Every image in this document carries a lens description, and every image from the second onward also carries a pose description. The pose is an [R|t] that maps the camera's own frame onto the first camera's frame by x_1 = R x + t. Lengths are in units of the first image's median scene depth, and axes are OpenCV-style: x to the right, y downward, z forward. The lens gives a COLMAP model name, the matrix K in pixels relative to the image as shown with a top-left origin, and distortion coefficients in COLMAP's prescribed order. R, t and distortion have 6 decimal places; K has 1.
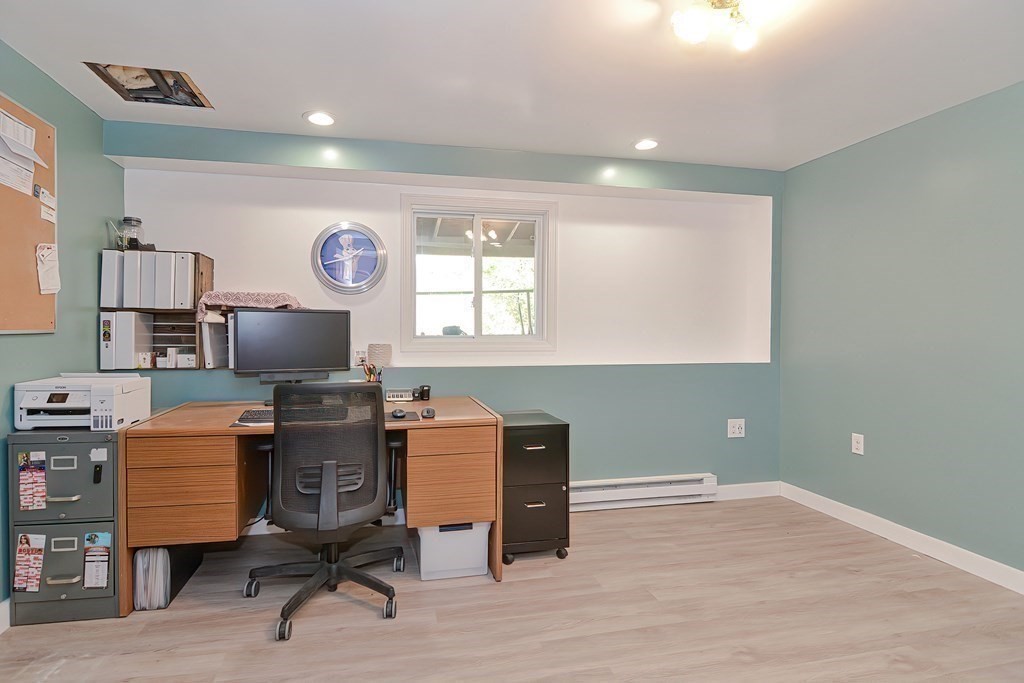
lens RADIAL K [[493.4, 0, 507.4], [0, 493.4, 331.7], [0, 0, 1]] dist [-0.001015, -0.008457]
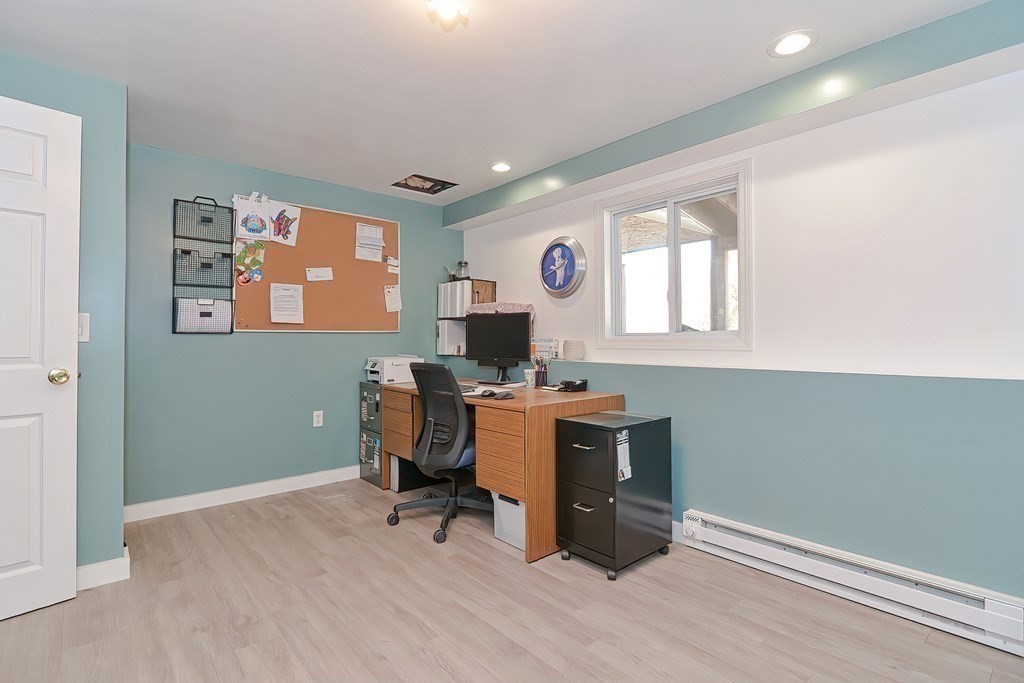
lens RADIAL K [[493.4, 0, 507.4], [0, 493.4, 331.7], [0, 0, 1]] dist [-0.001015, -0.008457]
pose [[0.481833, -0.021522, -0.875999, 0.908129], [-0.001912, 0.999670, -0.025612, 0.045525], [0.876261, 0.014015, 0.481633, 0.462638]]
